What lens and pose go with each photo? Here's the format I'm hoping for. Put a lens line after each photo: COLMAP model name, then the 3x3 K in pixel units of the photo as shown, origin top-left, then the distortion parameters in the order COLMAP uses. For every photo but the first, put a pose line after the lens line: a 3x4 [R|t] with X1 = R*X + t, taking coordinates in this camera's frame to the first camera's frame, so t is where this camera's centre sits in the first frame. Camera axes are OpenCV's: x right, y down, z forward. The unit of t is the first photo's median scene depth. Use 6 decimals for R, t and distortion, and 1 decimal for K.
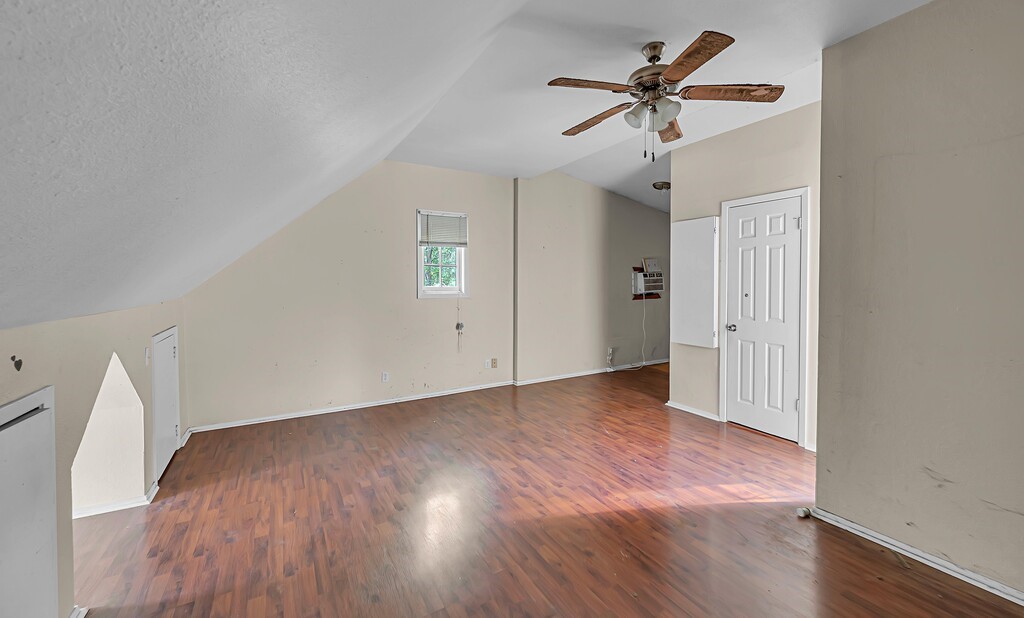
lens RADIAL K [[415.0, 0, 511.6], [0, 415.0, 292.0], [0, 0, 1]] dist [0.000310, -0.000061]
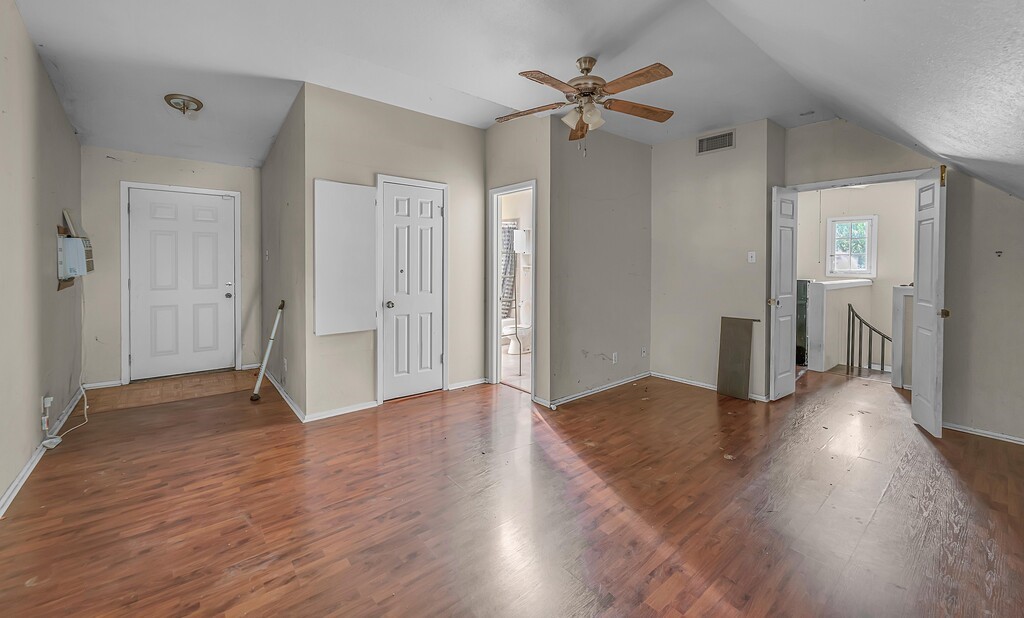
lens RADIAL K [[413.4, 0, 513.7], [0, 413.4, 270.0], [0, 0, 1]] dist [-0.002397, -0.000163]
pose [[-0.189279, -0.015666, 0.981798, -0.652955], [0.019159, 0.999623, 0.019644, -0.013336], [-0.981736, 0.022529, -0.188907, 1.191108]]
